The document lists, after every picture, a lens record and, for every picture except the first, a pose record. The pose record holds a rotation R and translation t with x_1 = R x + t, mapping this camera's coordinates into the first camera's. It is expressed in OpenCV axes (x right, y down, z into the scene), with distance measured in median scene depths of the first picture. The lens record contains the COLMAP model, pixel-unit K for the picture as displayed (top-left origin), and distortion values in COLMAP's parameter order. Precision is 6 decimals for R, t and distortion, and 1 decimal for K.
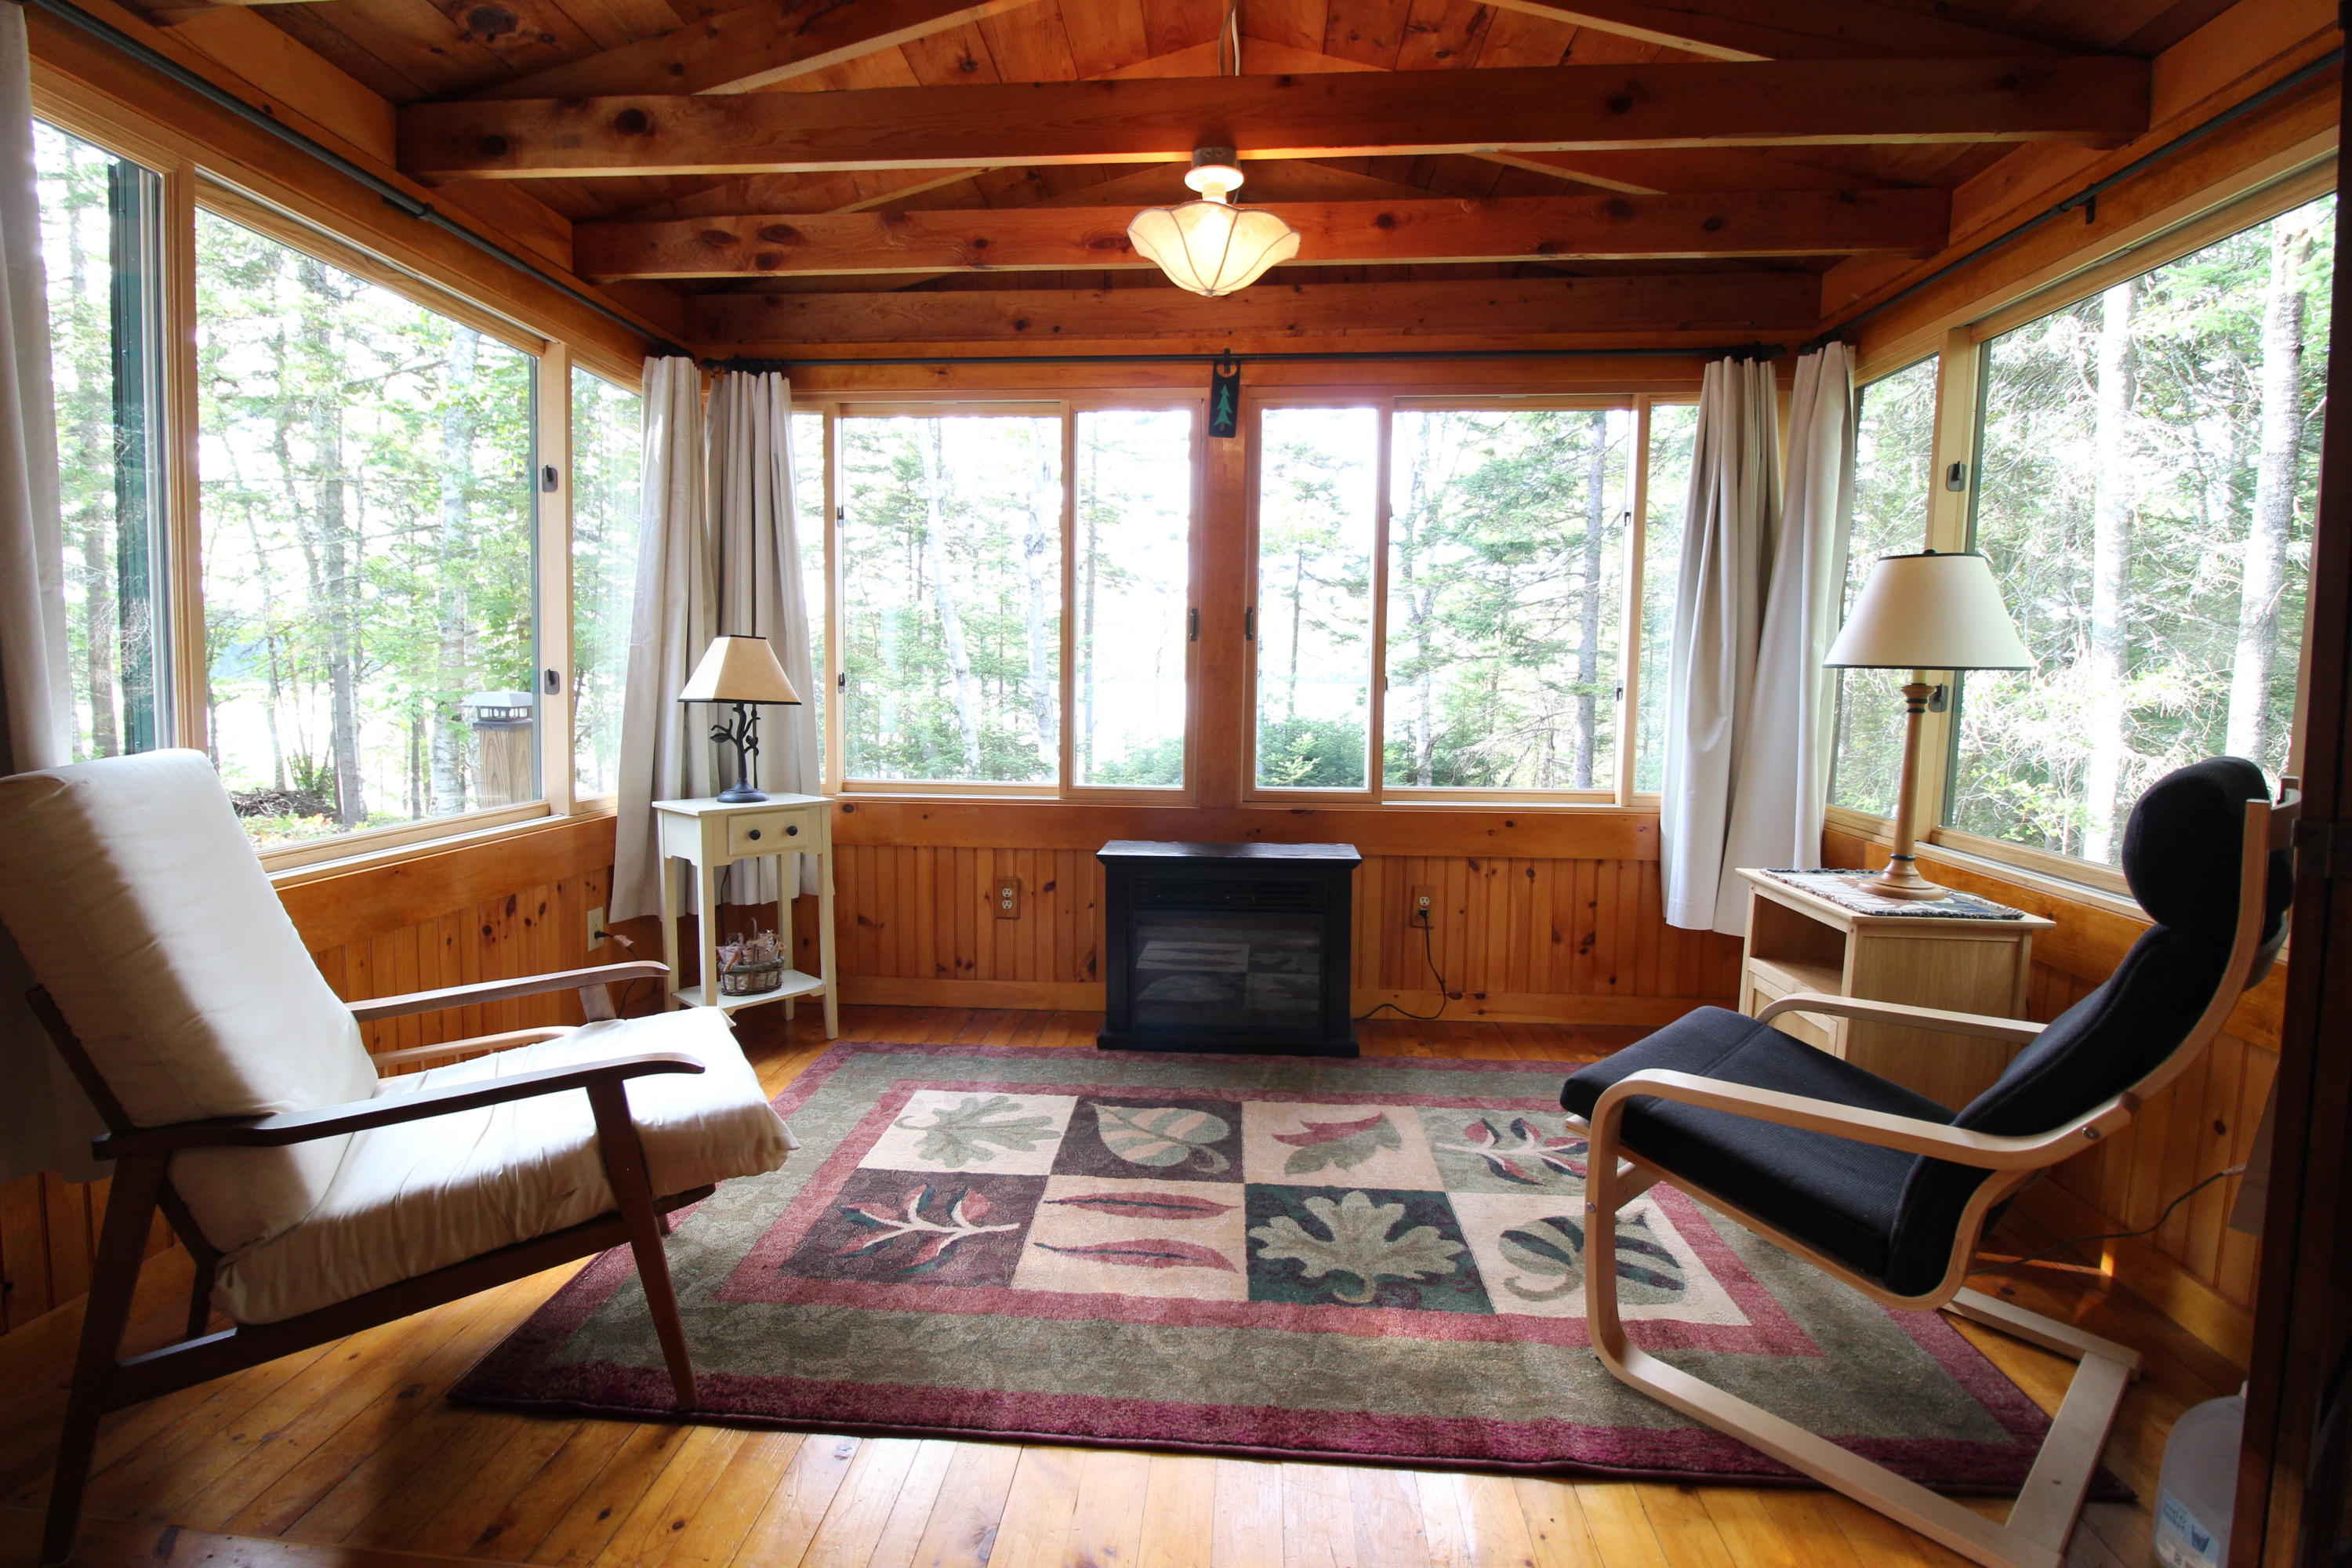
lens RADIAL K [[1076.1, 0, 1165.3], [0, 1076.1, 757.2], [0, 0, 1]] dist [0.000639, -0.013064]
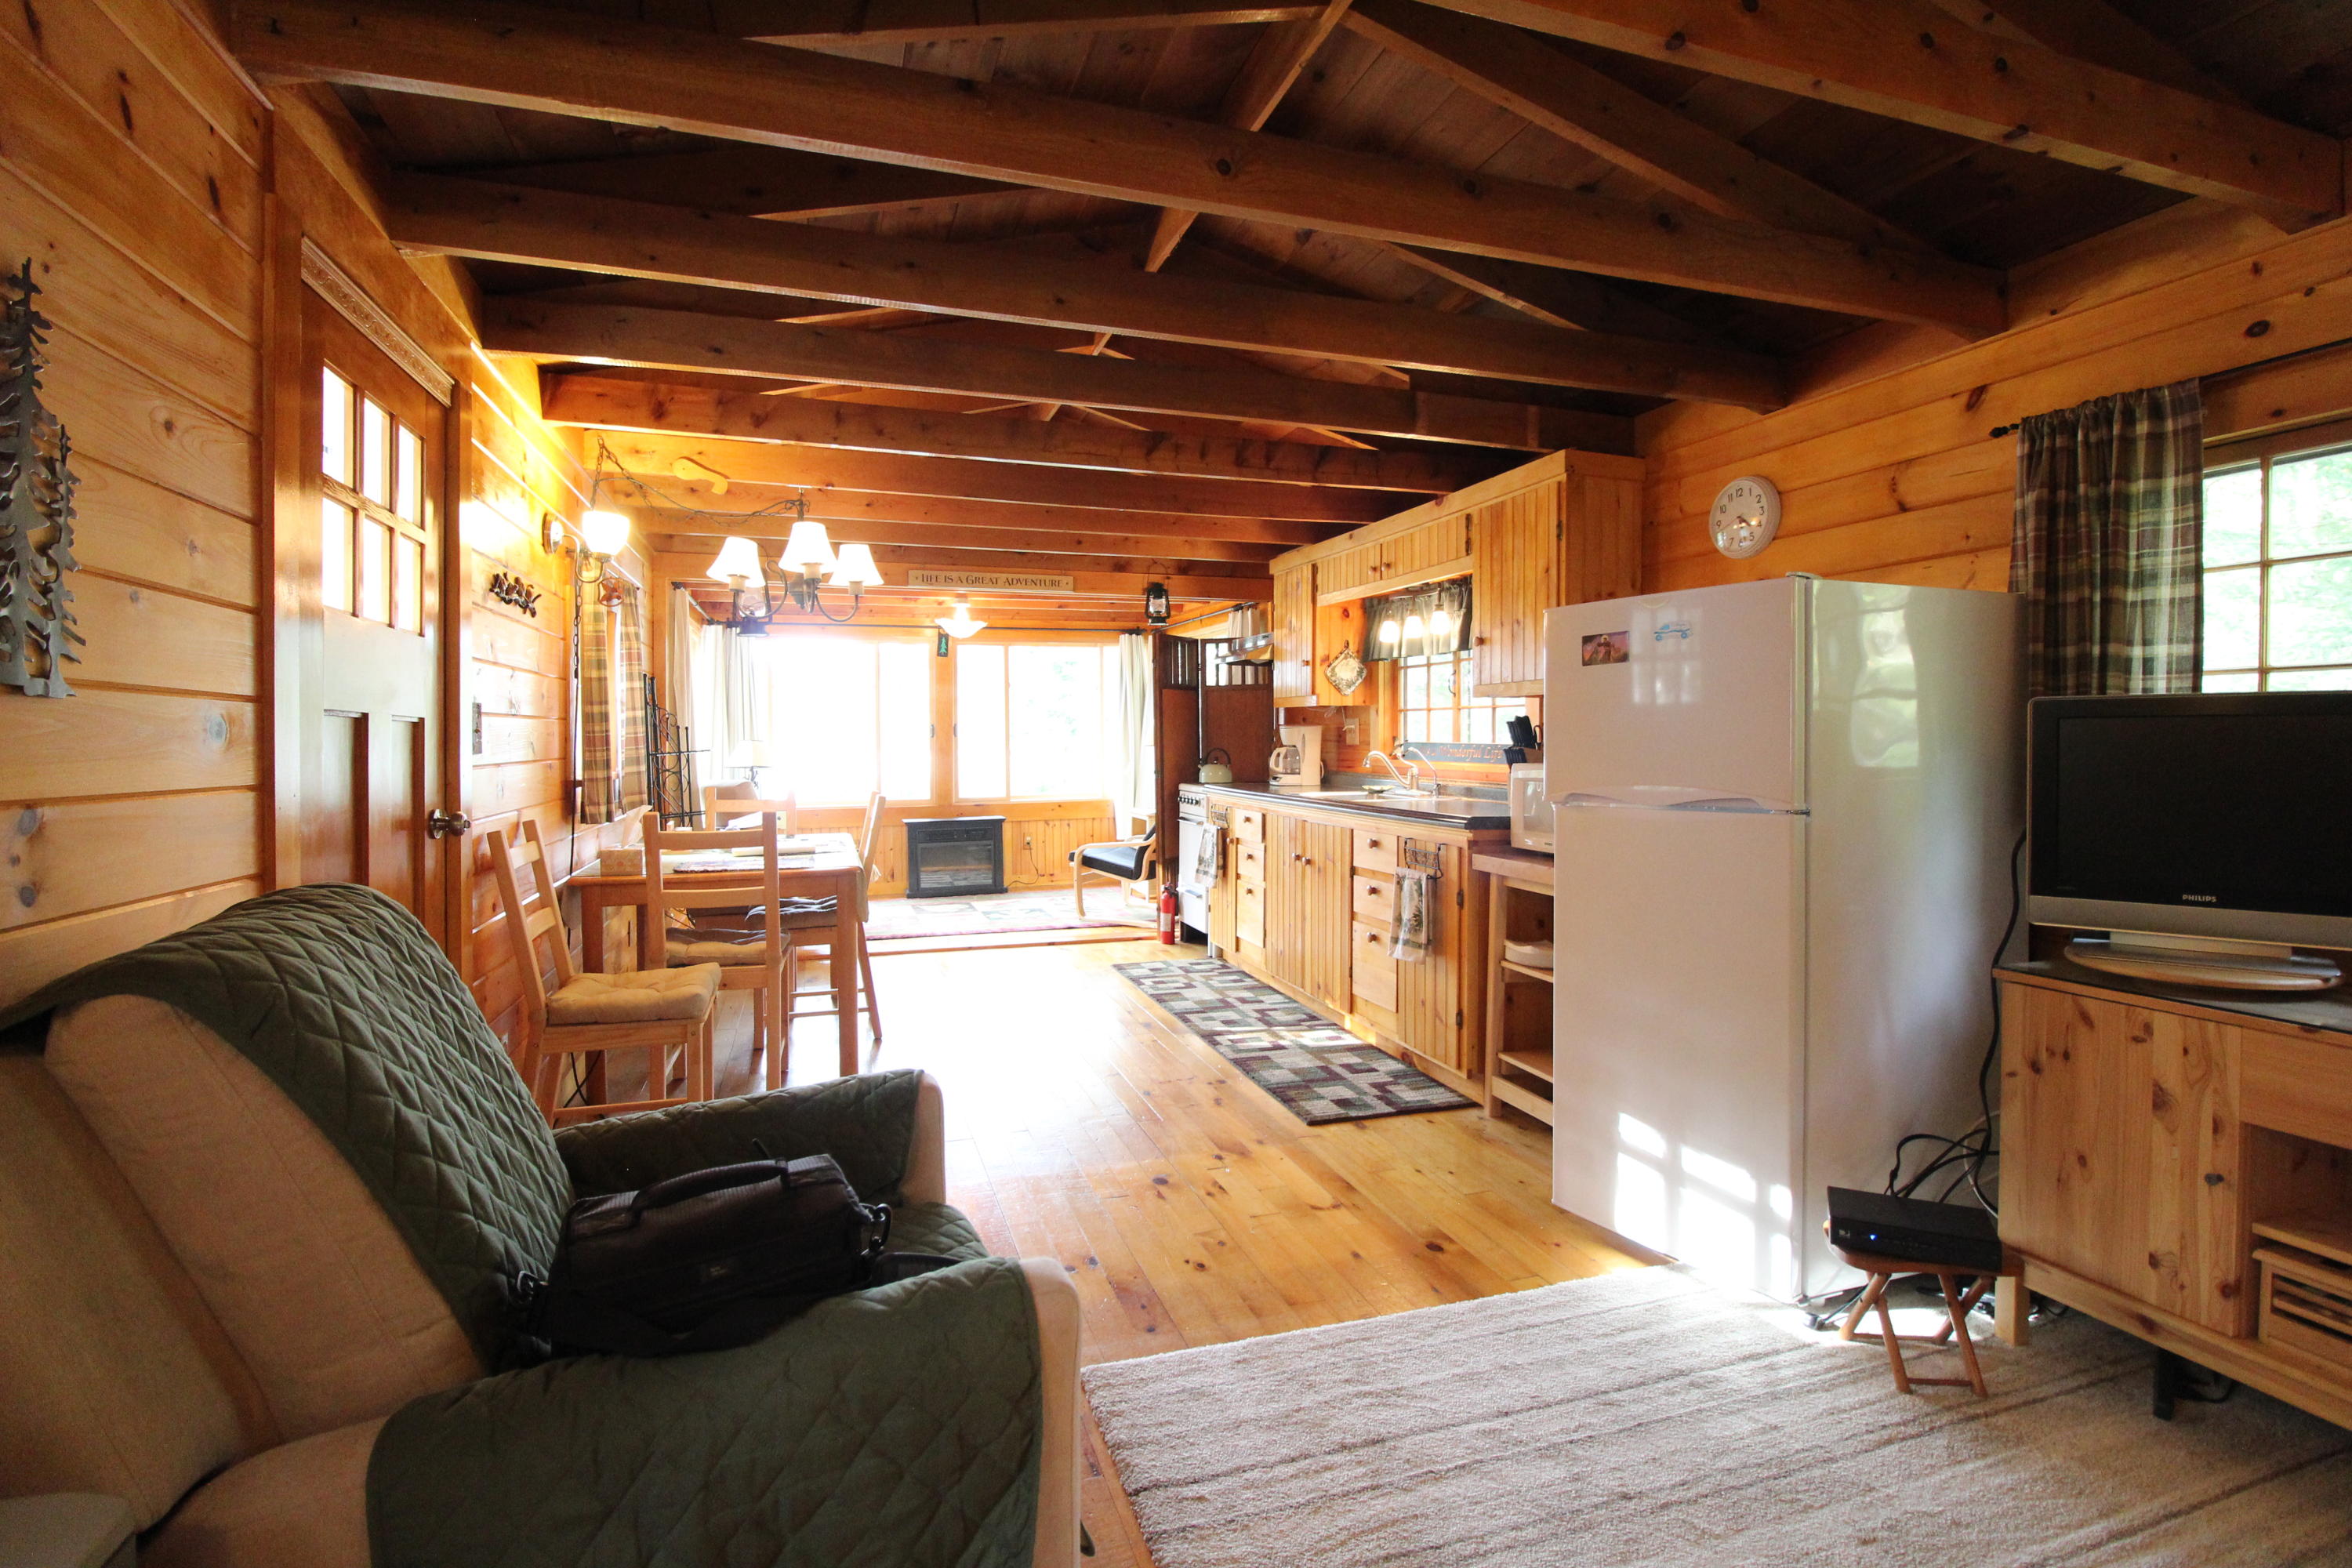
lens RADIAL K [[1076.1, 0, 1165.3], [0, 1076.1, 757.2], [0, 0, 1]] dist [0.000639, -0.013064]
pose [[0.937016, -0.012218, 0.349073, -0.349192], [0.038024, 0.997017, -0.067171, 0.126058], [-0.347211, 0.076214, 0.934685, -1.534310]]
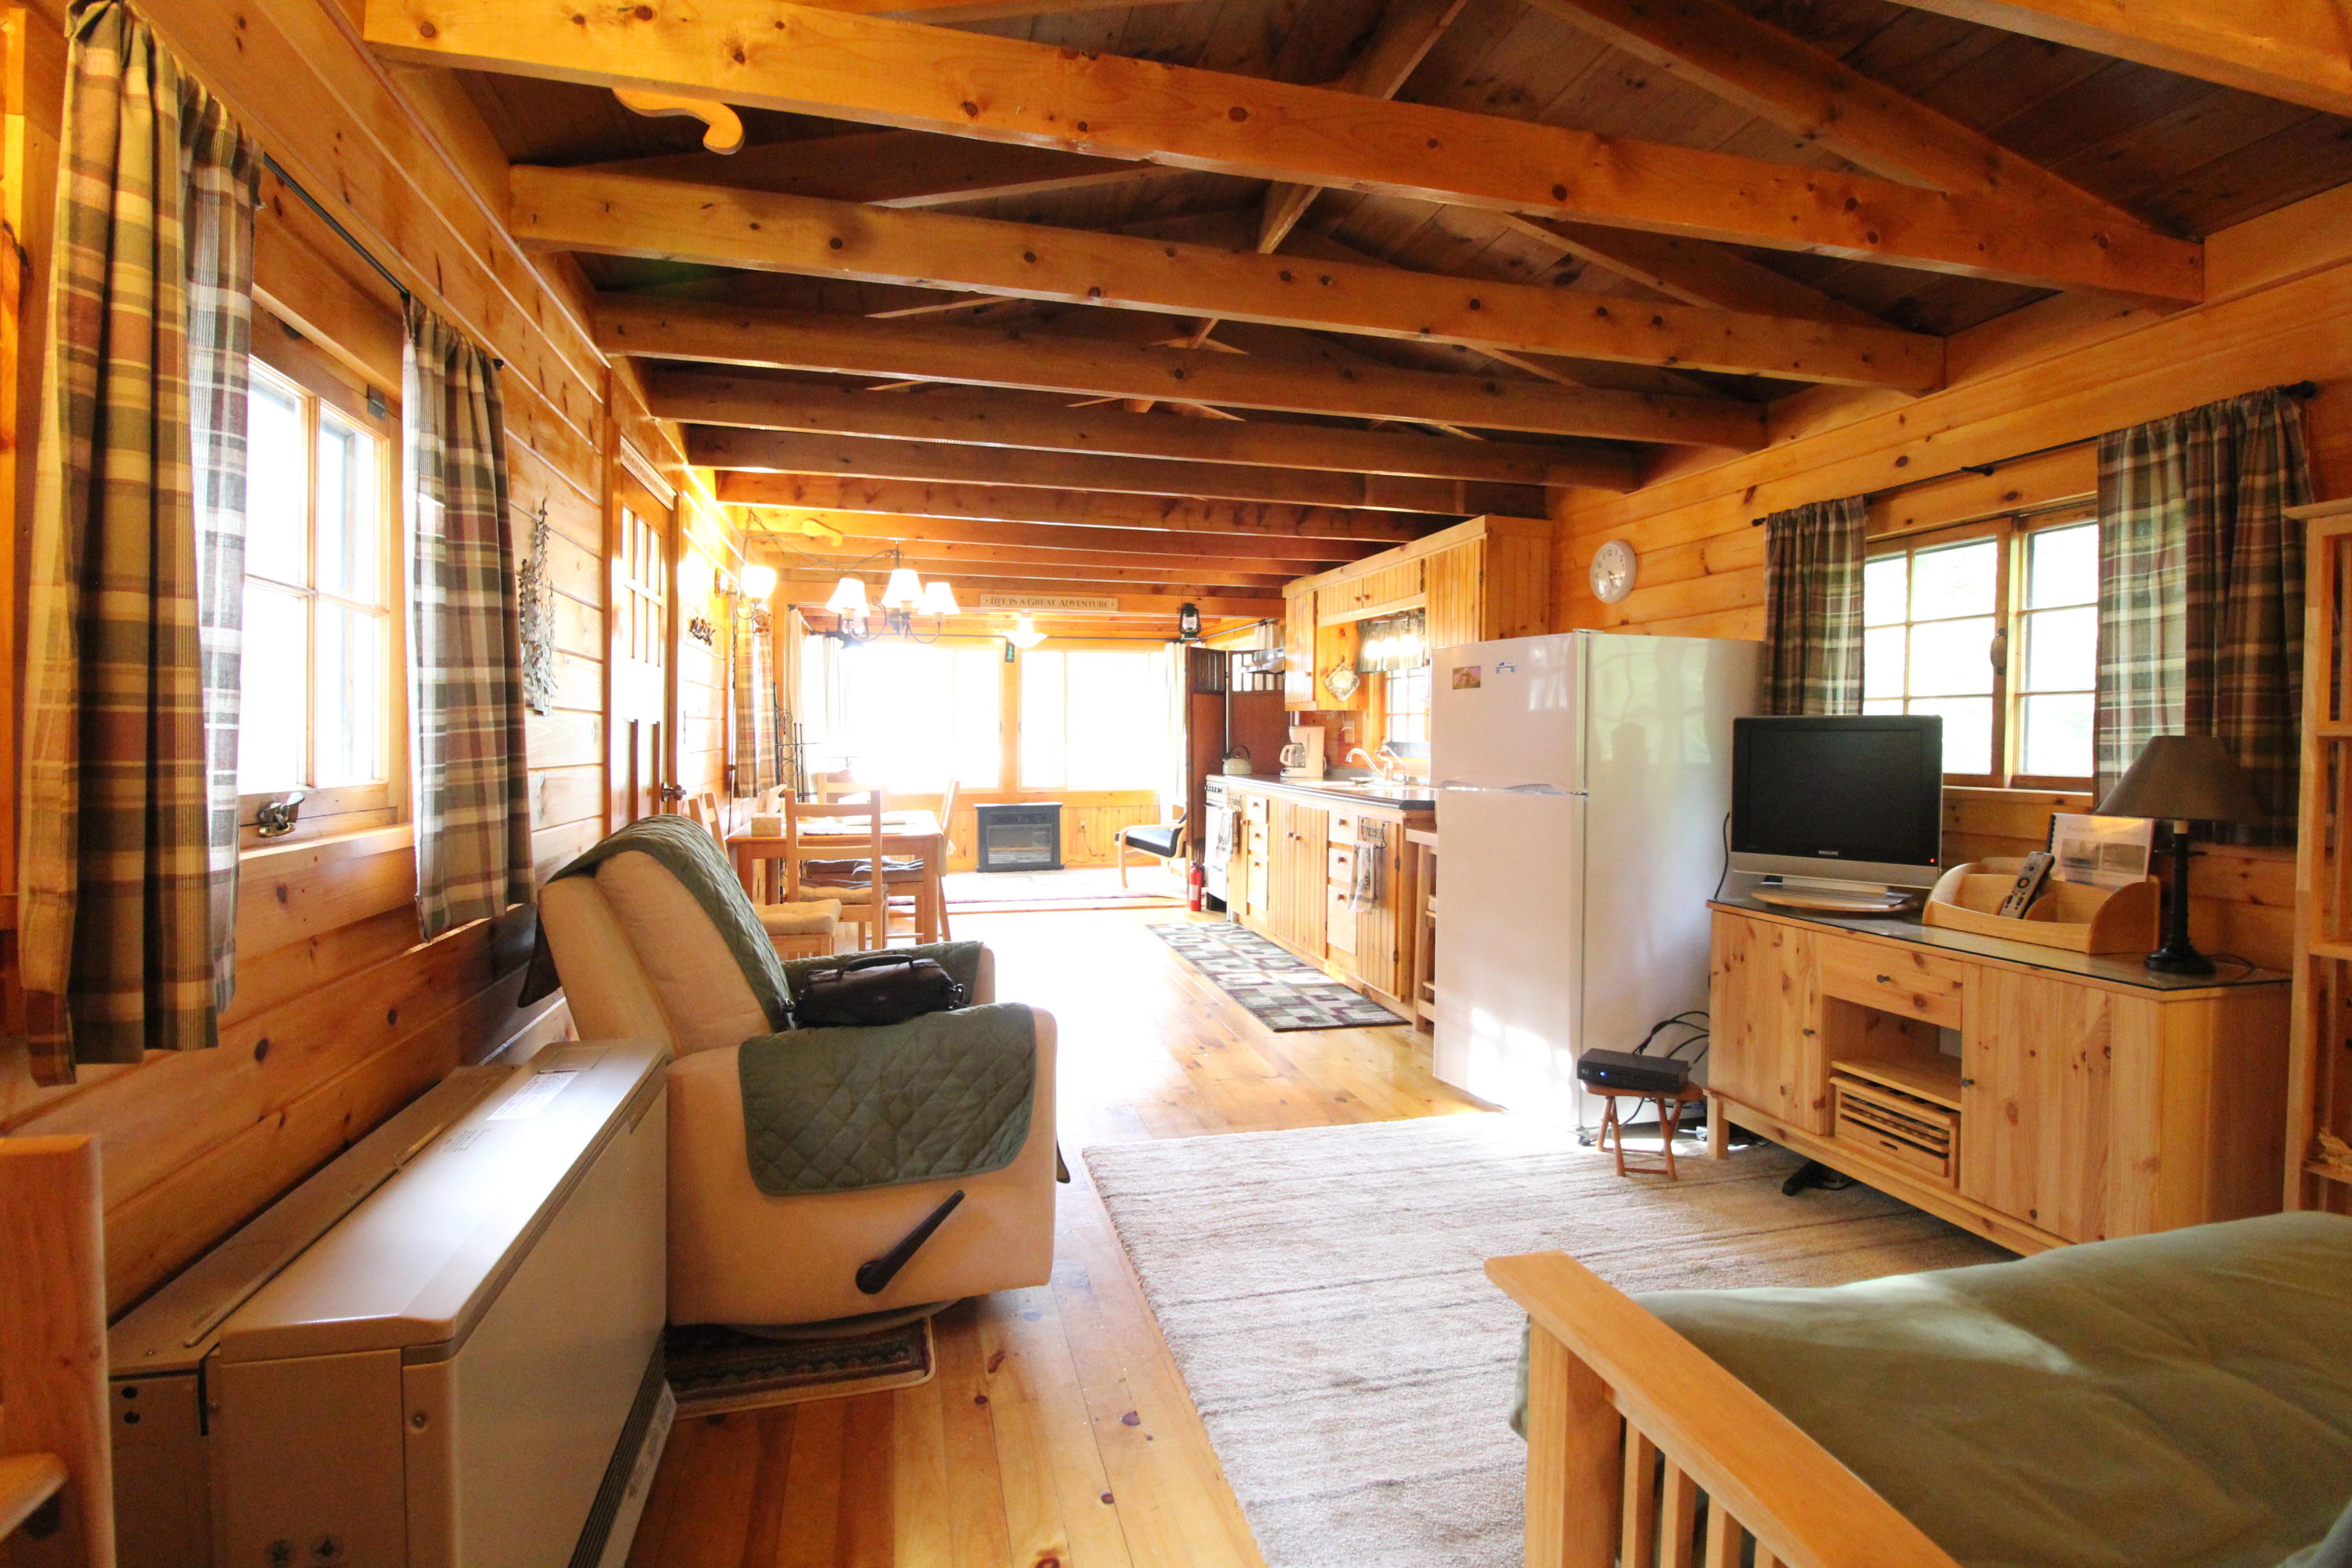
lens RADIAL K [[1076.1, 0, 1165.3], [0, 1076.1, 757.2], [0, 0, 1]] dist [0.000639, -0.013064]
pose [[0.957622, -0.004406, 0.287995, -0.387830], [0.024005, 0.997625, -0.064560, 0.151857], [-0.287026, 0.068737, 0.955453, -1.877658]]
